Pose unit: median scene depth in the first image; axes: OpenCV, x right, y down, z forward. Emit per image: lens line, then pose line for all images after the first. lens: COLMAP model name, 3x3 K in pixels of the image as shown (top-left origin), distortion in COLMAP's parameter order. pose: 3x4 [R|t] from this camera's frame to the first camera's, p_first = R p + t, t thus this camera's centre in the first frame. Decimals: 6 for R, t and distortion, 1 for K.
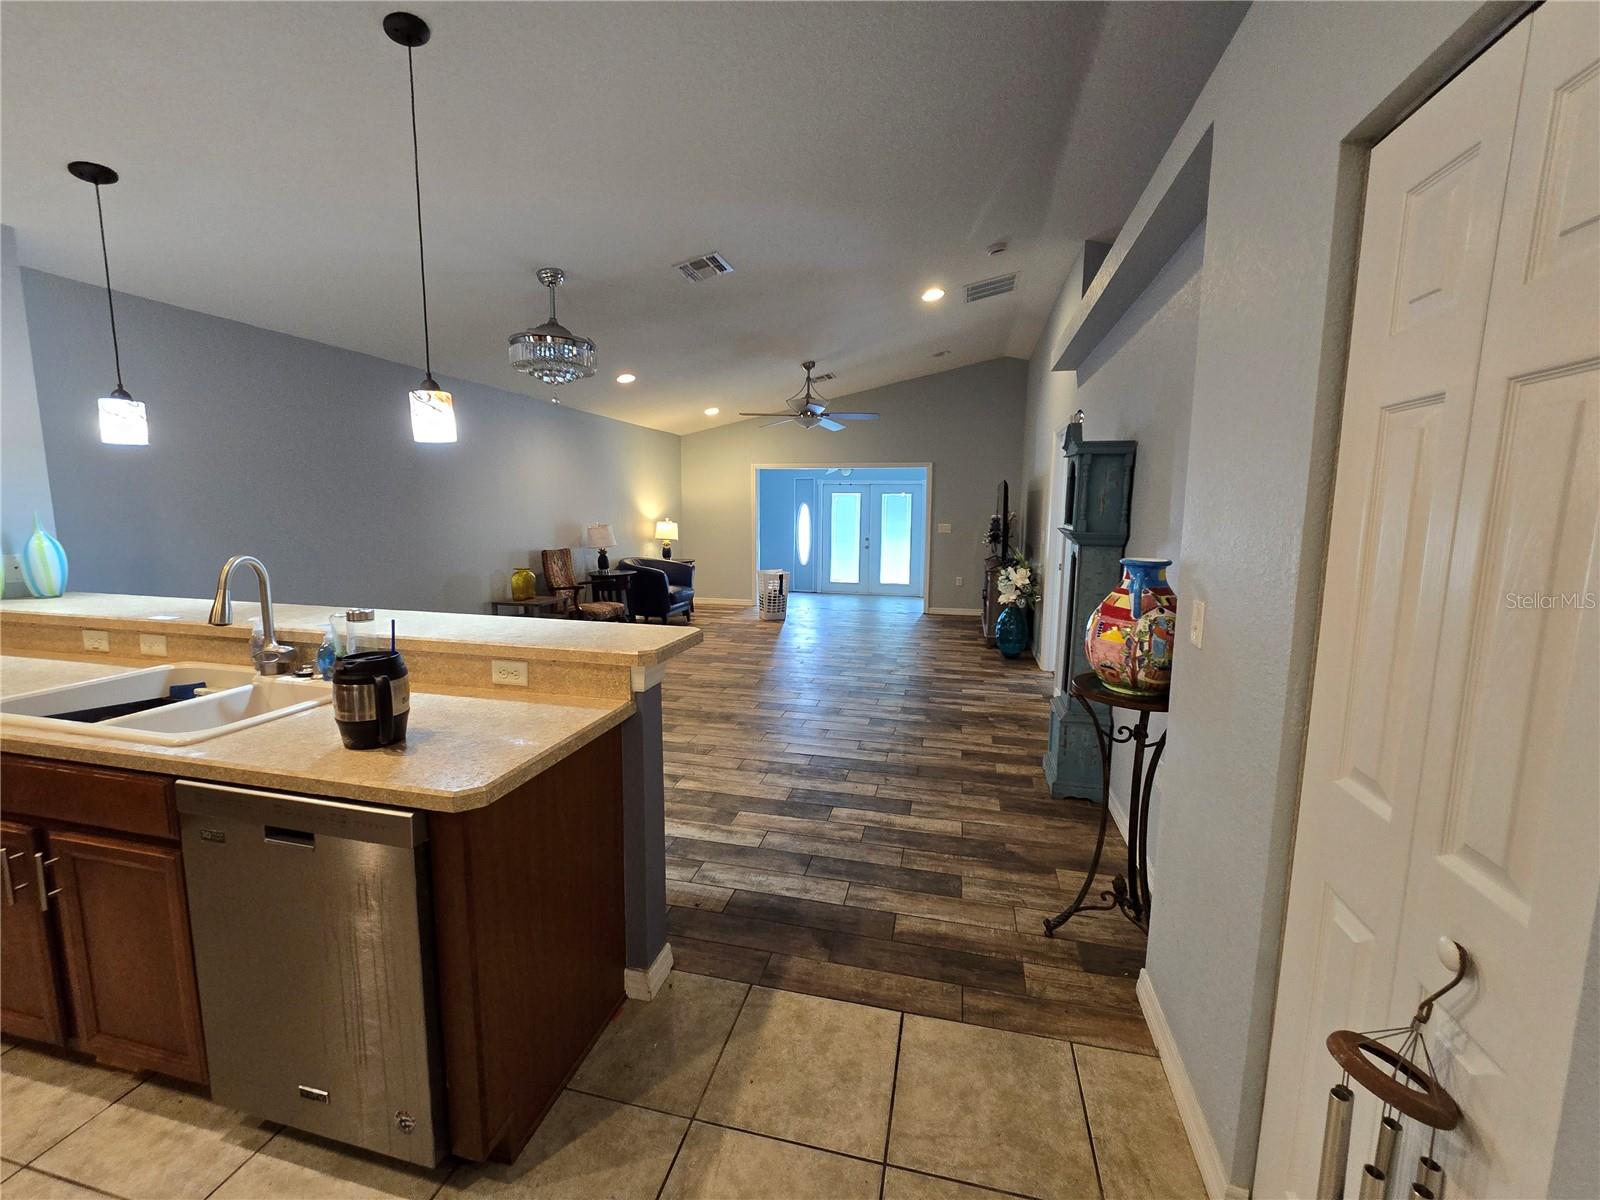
lens RADIAL K [[653.0, 0, 800.0], [0, 653.0, 600.0], [0, 0, 1]] dist [-0.001768, -0.000479]
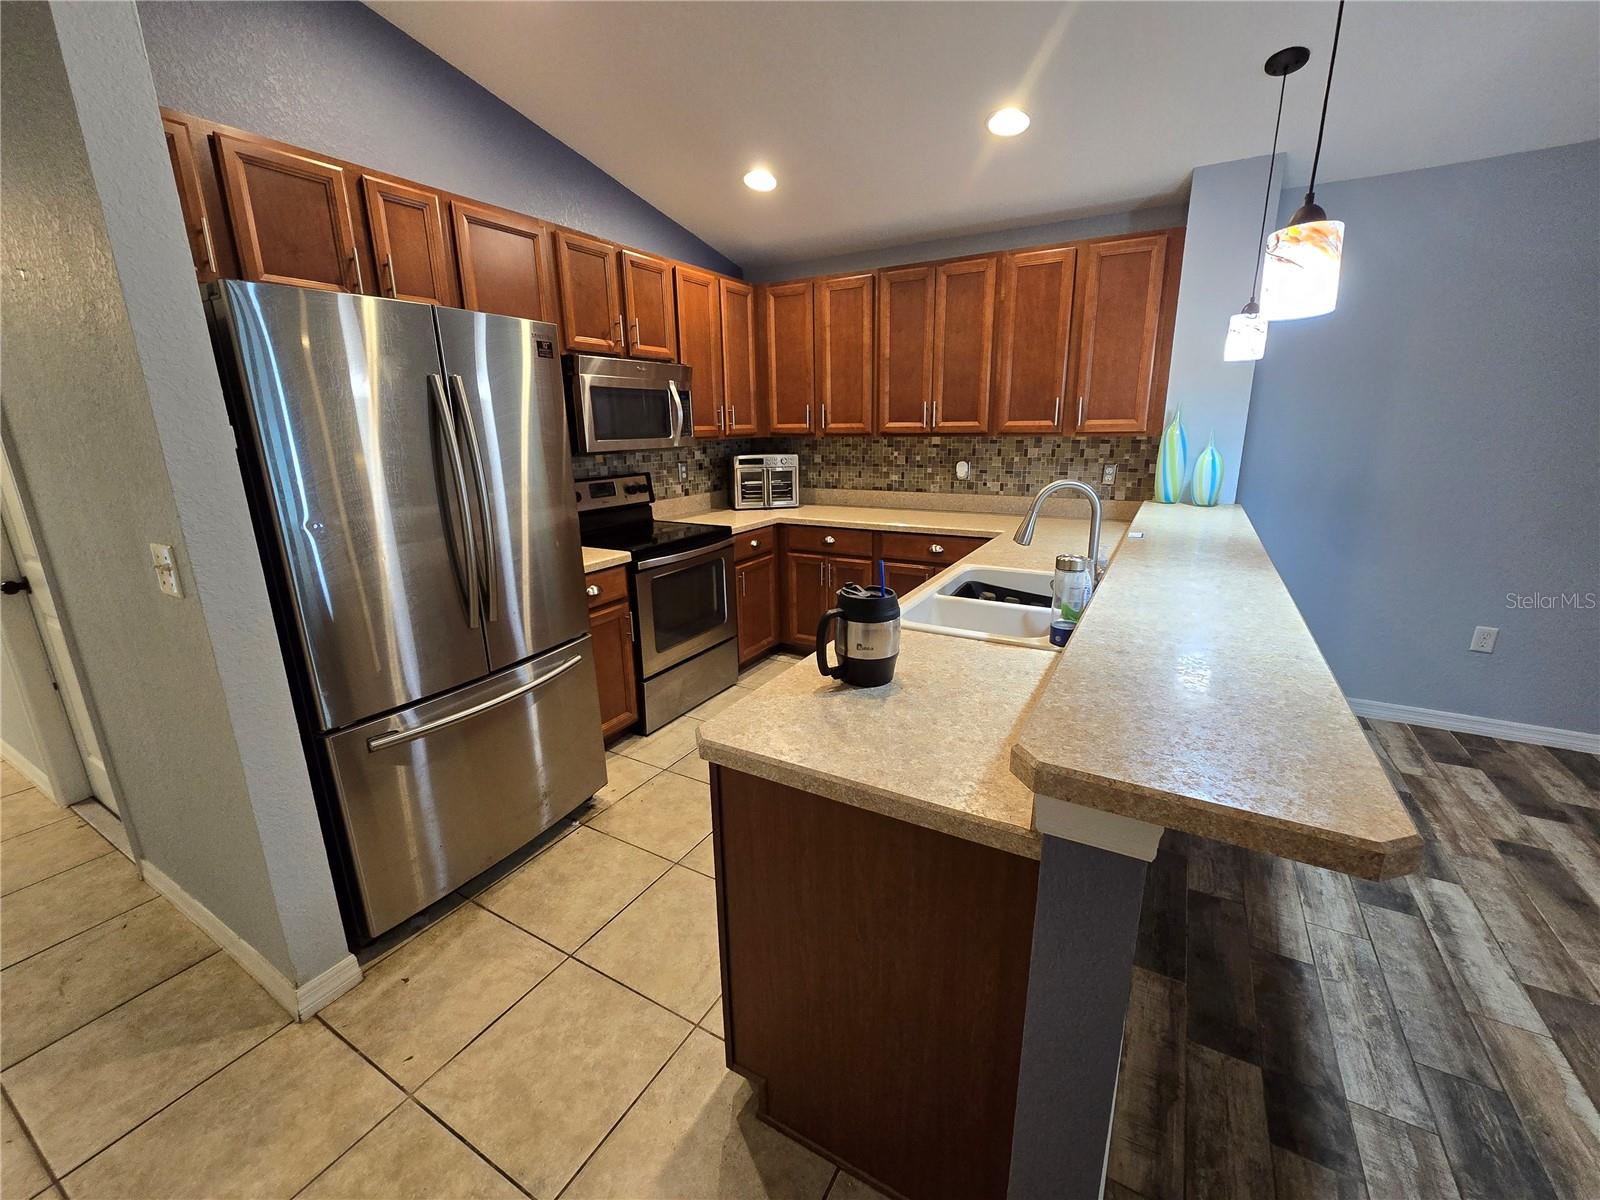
lens RADIAL K [[653.0, 0, 800.0], [0, 653.0, 600.0], [0, 0, 1]] dist [-0.001768, -0.000479]
pose [[-0.273571, 0.248179, -0.929283, 0.248063], [-0.133565, 0.946977, 0.292224, -0.161250], [0.952533, 0.204063, -0.225918, 1.076427]]
